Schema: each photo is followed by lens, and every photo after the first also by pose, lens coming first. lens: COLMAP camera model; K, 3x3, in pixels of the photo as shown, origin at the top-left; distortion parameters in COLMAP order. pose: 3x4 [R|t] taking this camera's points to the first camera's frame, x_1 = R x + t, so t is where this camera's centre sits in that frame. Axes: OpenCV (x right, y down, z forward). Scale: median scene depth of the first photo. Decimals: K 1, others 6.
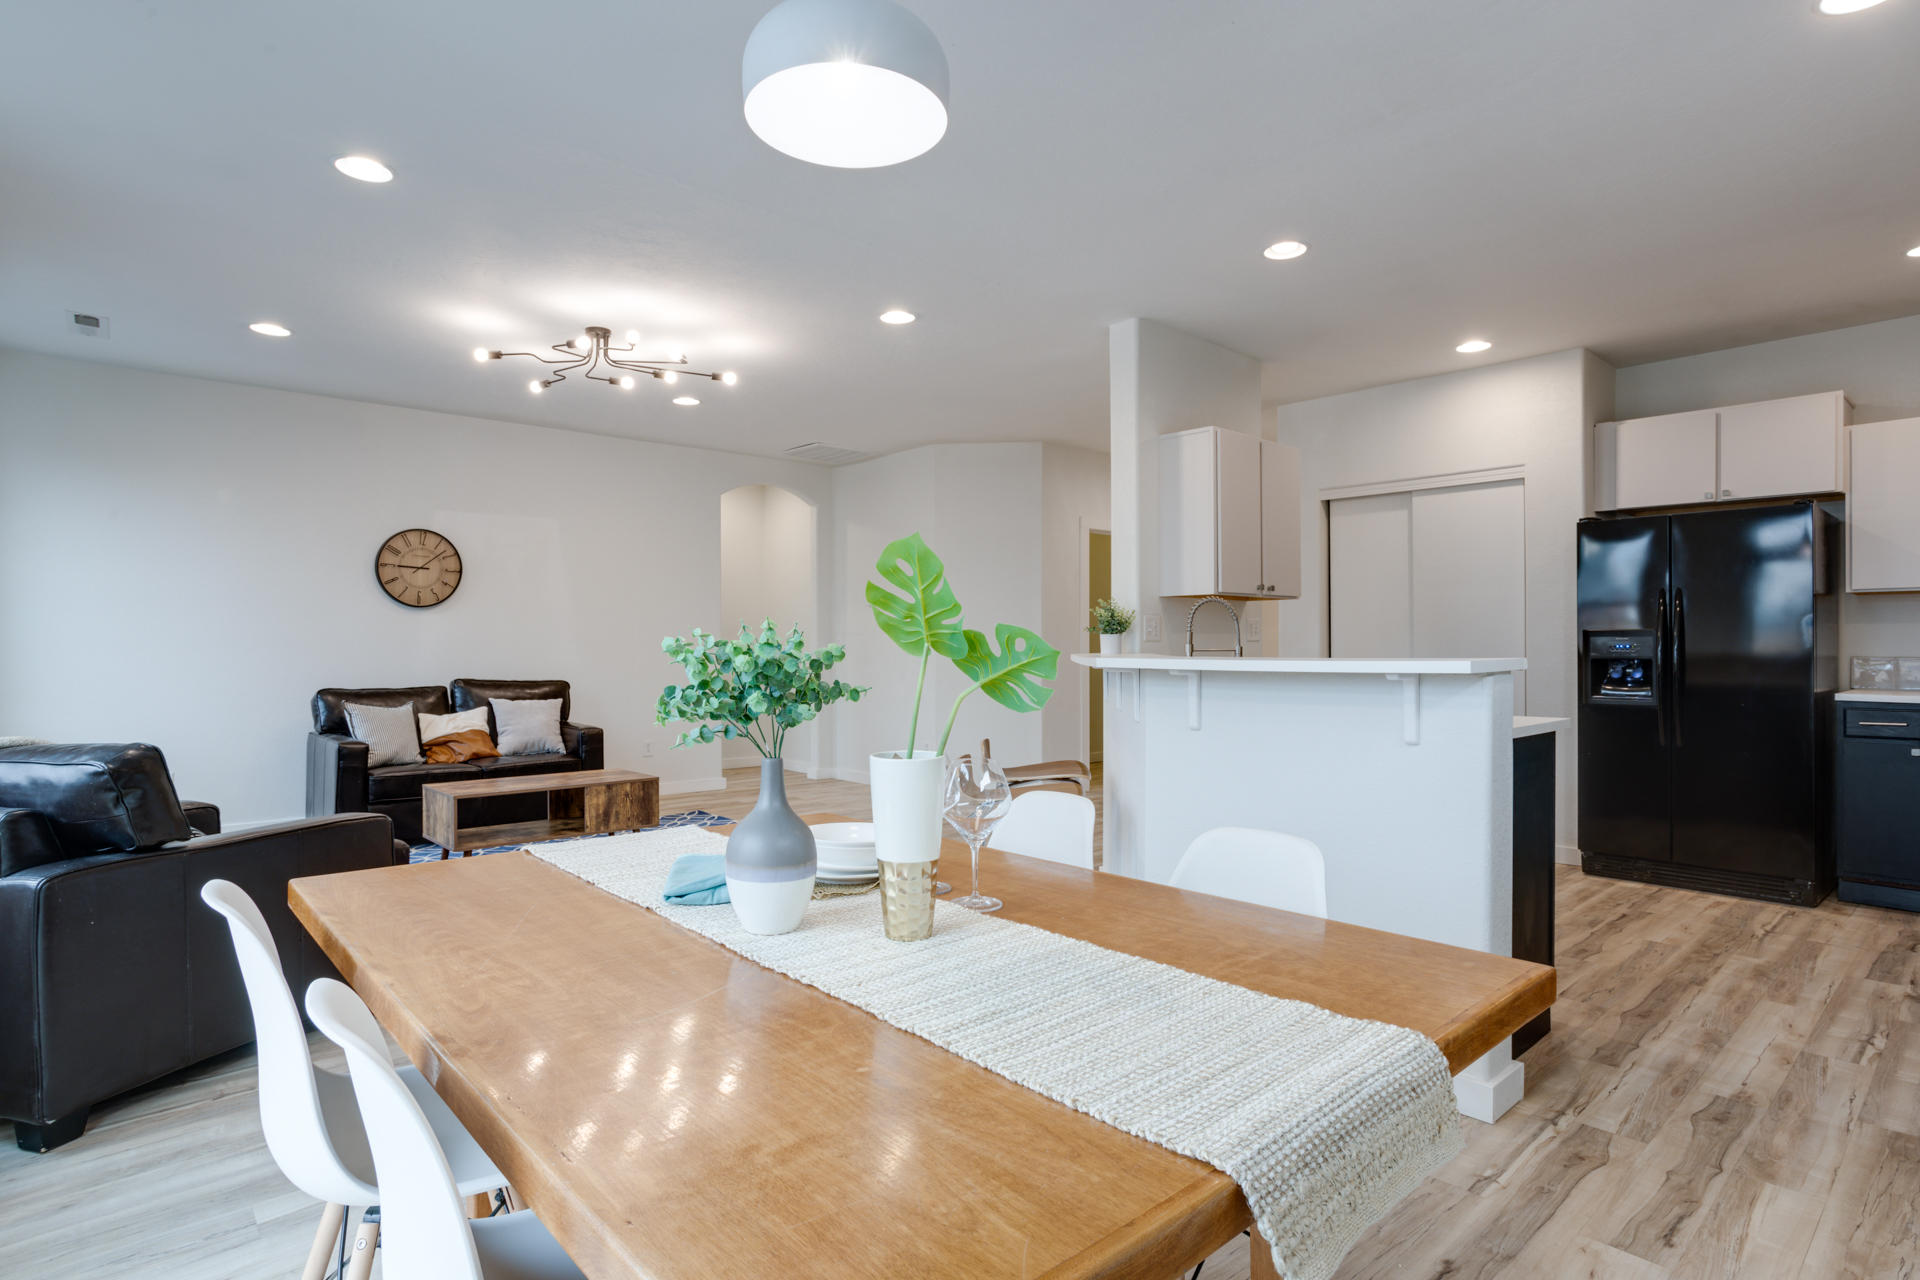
lens RADIAL K [[993.3, 0, 971.8], [0, 993.3, 644.4], [0, 0, 1]] dist [-0.051526, 0.030450]
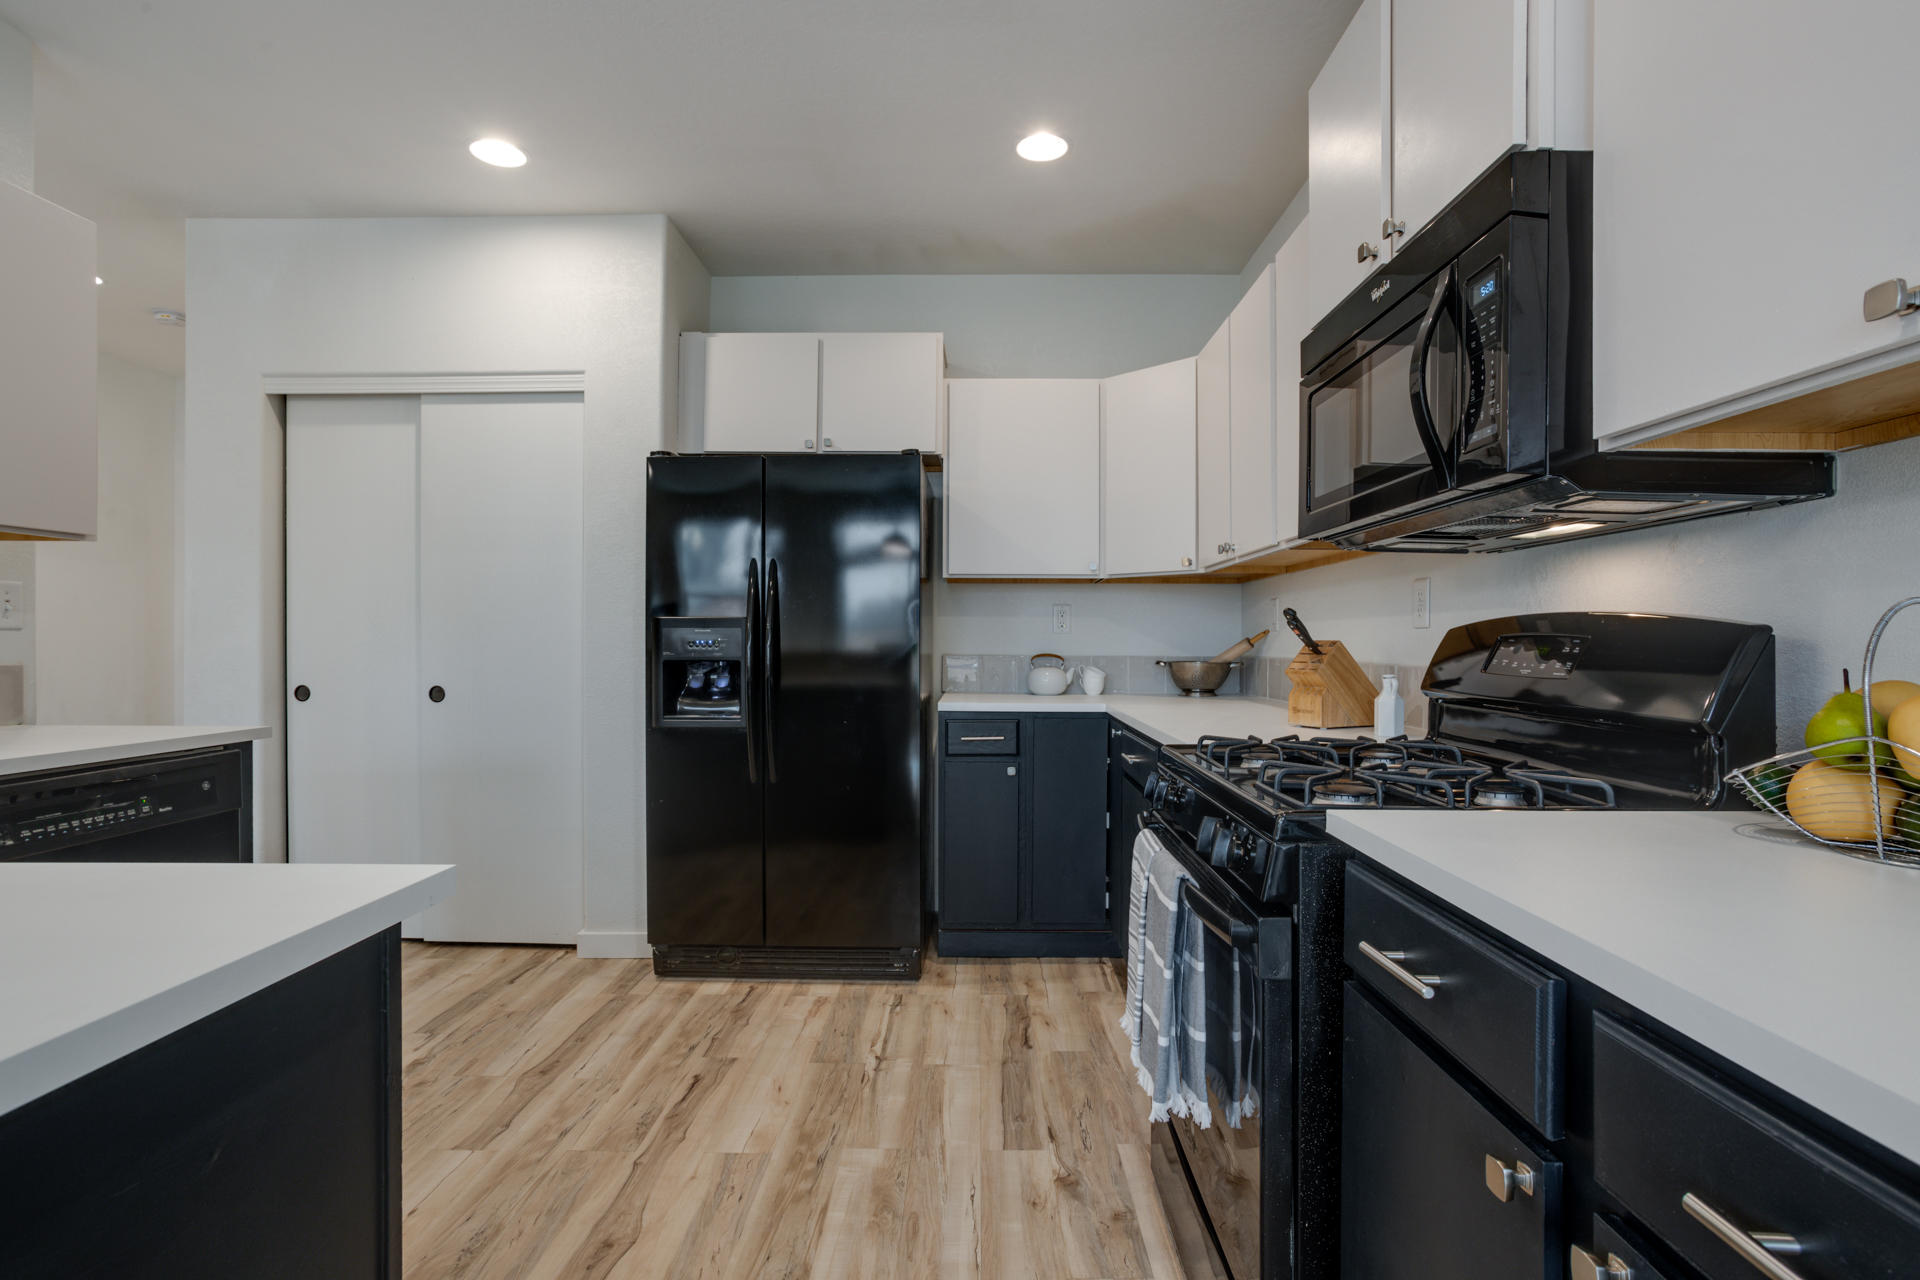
lens RADIAL K [[926.1, 0, 971.1], [0, 926.1, 641.8], [0, 0, 1]] dist [-0.052879, 0.029963]
pose [[0.679537, 0.003171, 0.733634, 0.289509], [-0.004639, 0.999989, -0.000025, 0.001035], [-0.733626, -0.003387, 0.679545, 0.383968]]
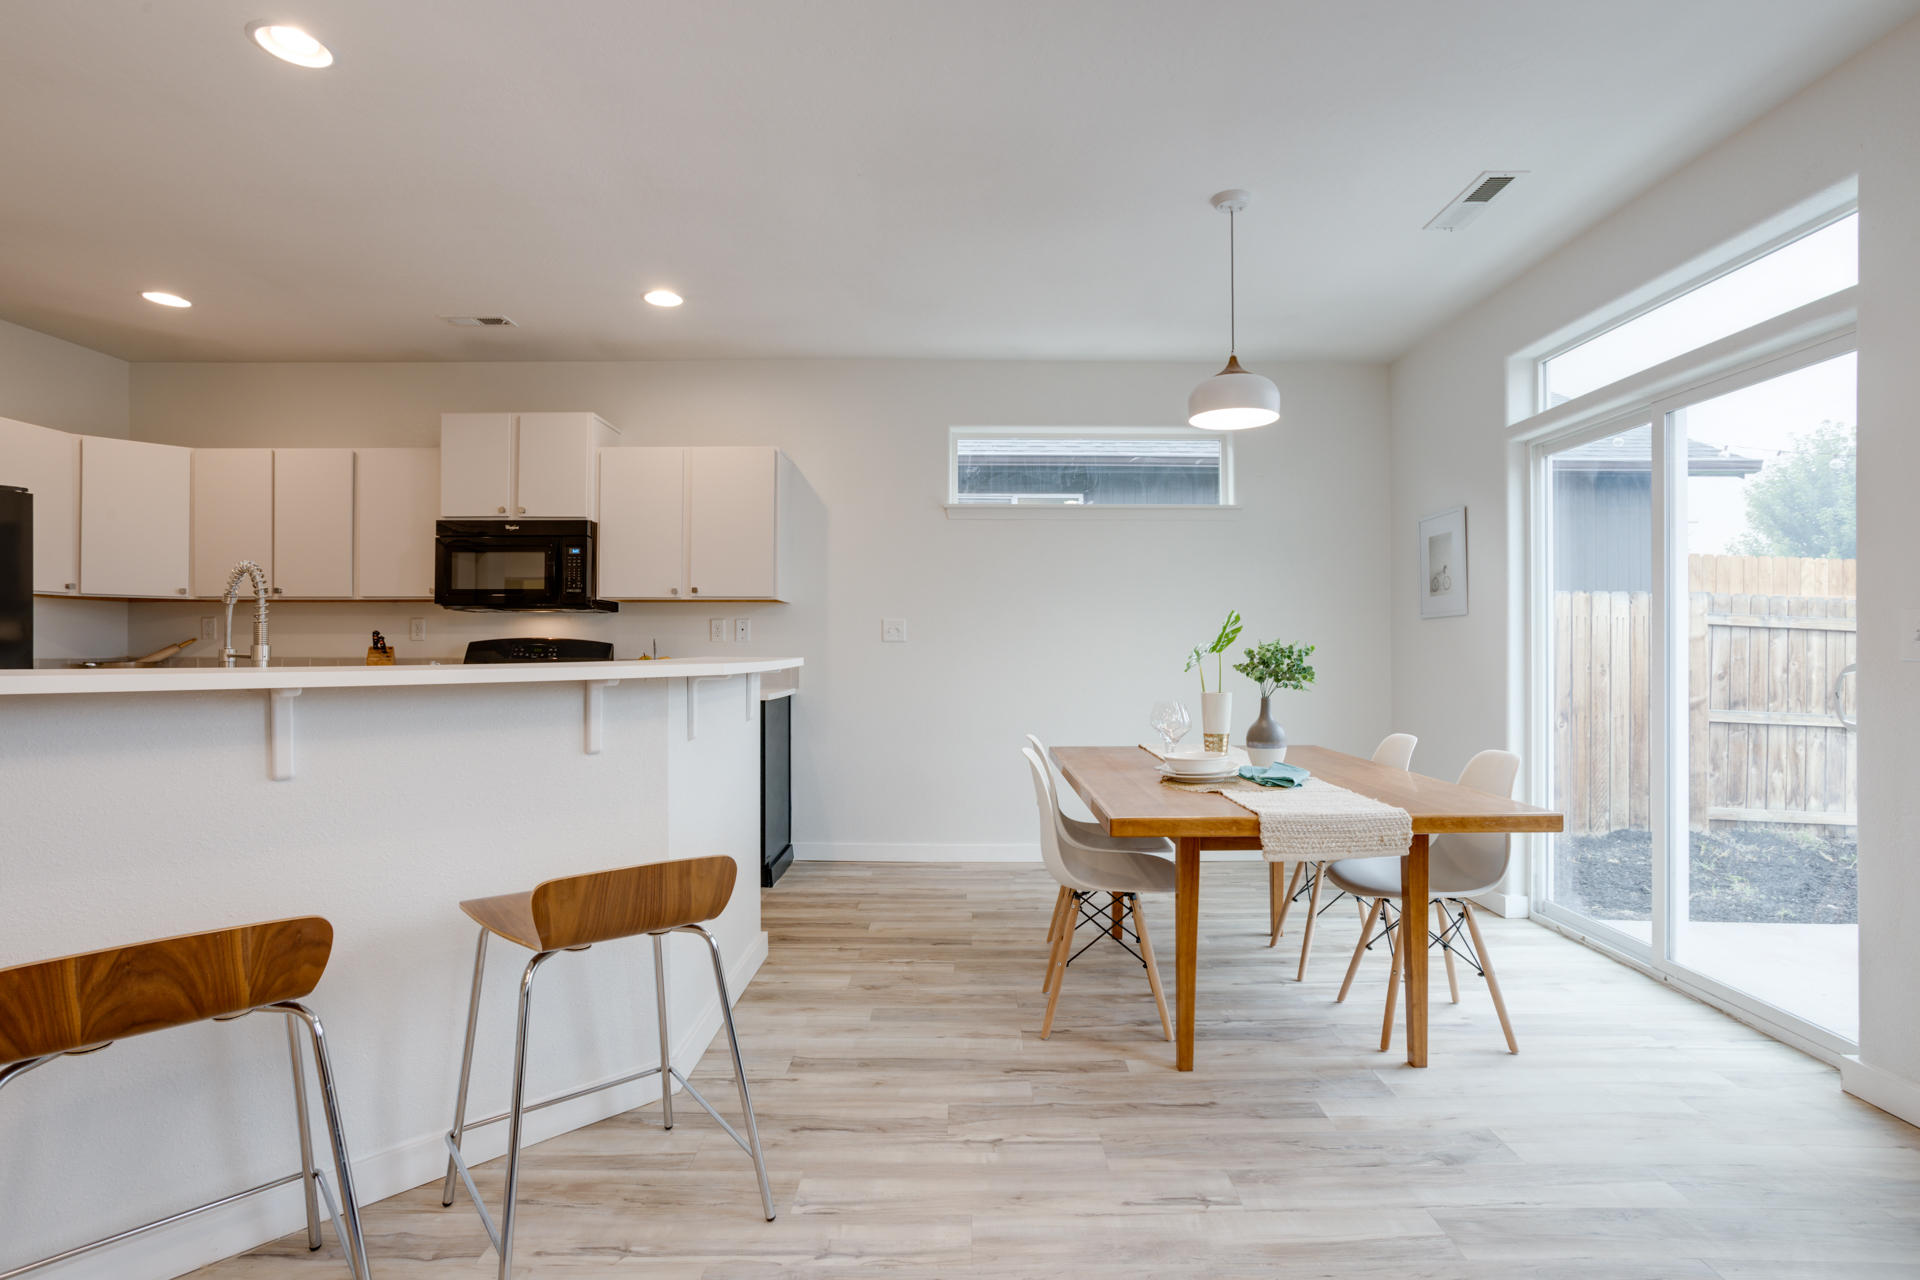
lens RADIAL K [[926.1, 0, 972.9], [0, 926.1, 639.9], [0, 0, 1]] dist [-0.052879, 0.029963]
pose [[-0.743325, 0.004062, 0.668918, -0.311204], [-0.002853, 0.999953, -0.009242, 0.000113], [-0.668924, -0.008778, -0.743279, 0.840878]]
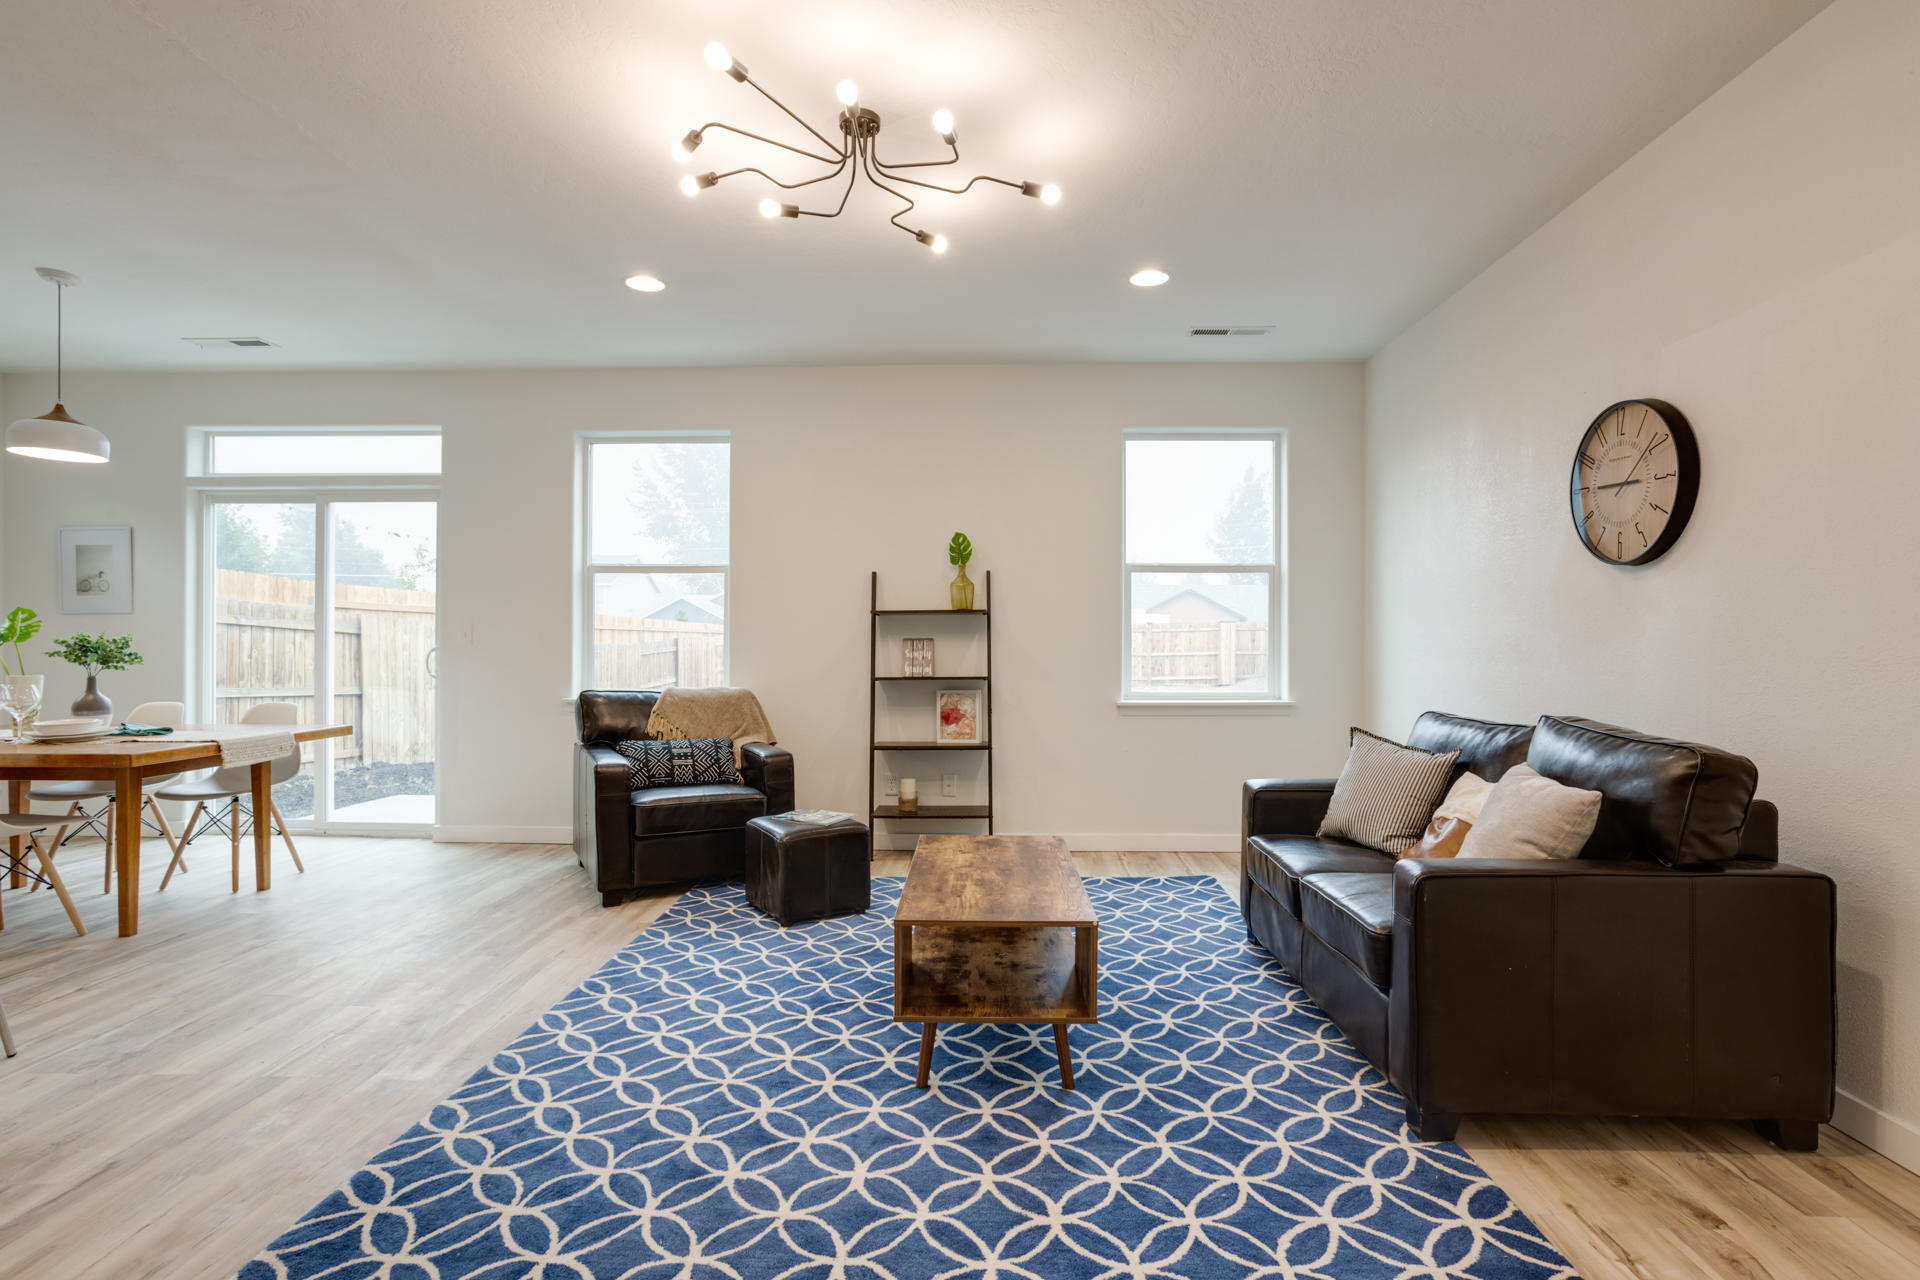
lens RADIAL K [[926.1, 0, 972.0], [0, 926.1, 641.7], [0, 0, 1]] dist [-0.052879, 0.029963]
pose [[-0.697993, -0.003725, -0.716094, -0.026253], [-0.001895, 0.999993, -0.003355, 0.002624], [0.716102, -0.000985, -0.697995, 1.330917]]
